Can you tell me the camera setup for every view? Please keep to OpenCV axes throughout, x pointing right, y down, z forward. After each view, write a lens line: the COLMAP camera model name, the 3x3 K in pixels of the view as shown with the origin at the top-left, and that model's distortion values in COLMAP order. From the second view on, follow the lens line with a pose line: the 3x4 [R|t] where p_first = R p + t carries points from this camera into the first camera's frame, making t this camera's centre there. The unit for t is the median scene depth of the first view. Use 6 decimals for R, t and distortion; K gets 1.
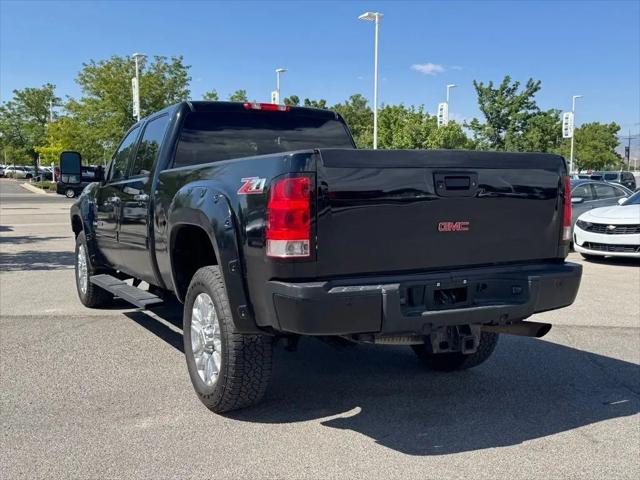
lens RADIAL K [[660.5, 0, 320.0], [0, 660.5, 240.0], [0, 0, 1]] dist [0.093048, -0.016710]
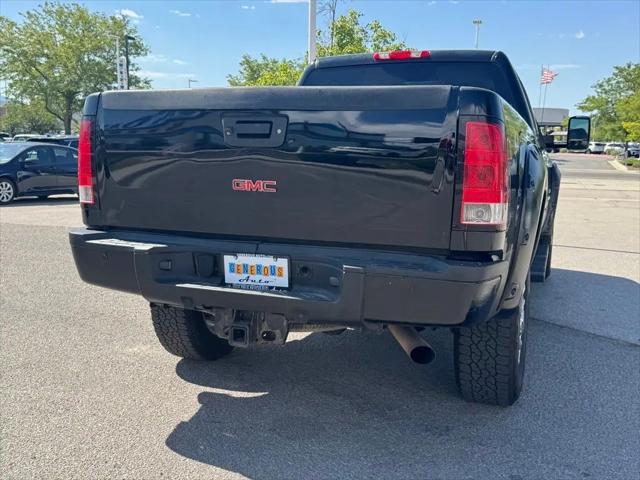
lens RADIAL K [[660.5, 0, 320.0], [0, 660.5, 240.0], [0, 0, 1]] dist [0.093048, -0.016710]
pose [[0.635335, 0.111004, -0.764217, 0.082242], [-0.086843, 0.993608, 0.072126, -0.001887], [0.767338, 0.020543, 0.640914, 0.053839]]
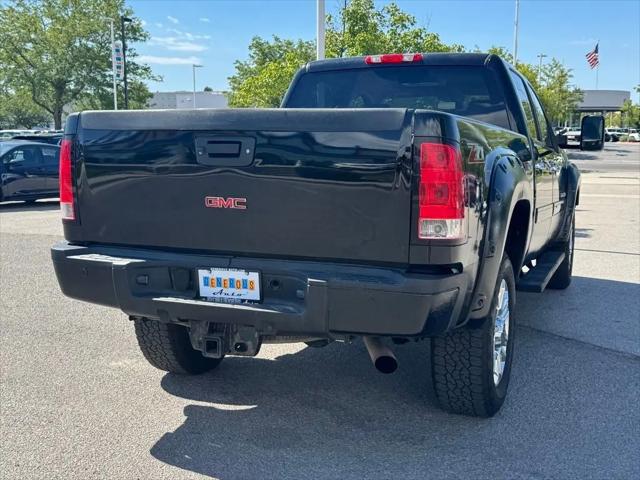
lens RADIAL K [[759.3, 0, 324.2], [0, 759.3, 242.1], [0, 0, 1]] dist [0.110870, 0.028063]
pose [[0.613237, 0.103606, -0.783075, 0.097506], [-0.076387, 0.994493, 0.071758, -0.004667], [0.786197, 0.015812, 0.617774, 0.049736]]
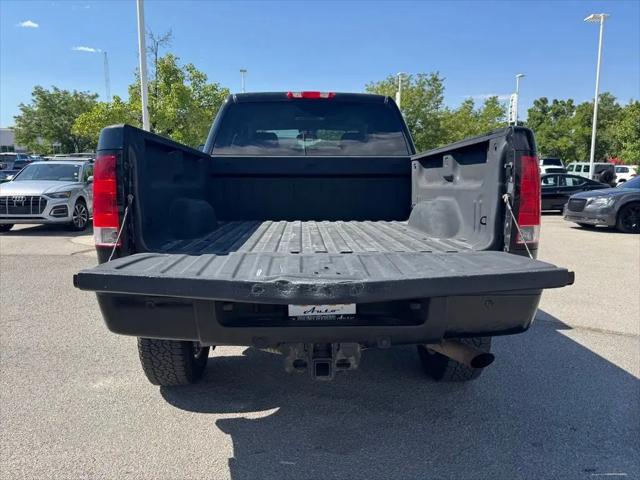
lens RADIAL K [[501.9, 0, 318.5], [0, 501.9, 231.1], [0, 0, 1]] dist [0.053494, -0.084609]
pose [[0.891017, 0.055022, -0.450622, 0.045386], [-0.041450, 0.998342, 0.039940, -0.002834], [0.452073, -0.016909, 0.891821, 0.044260]]
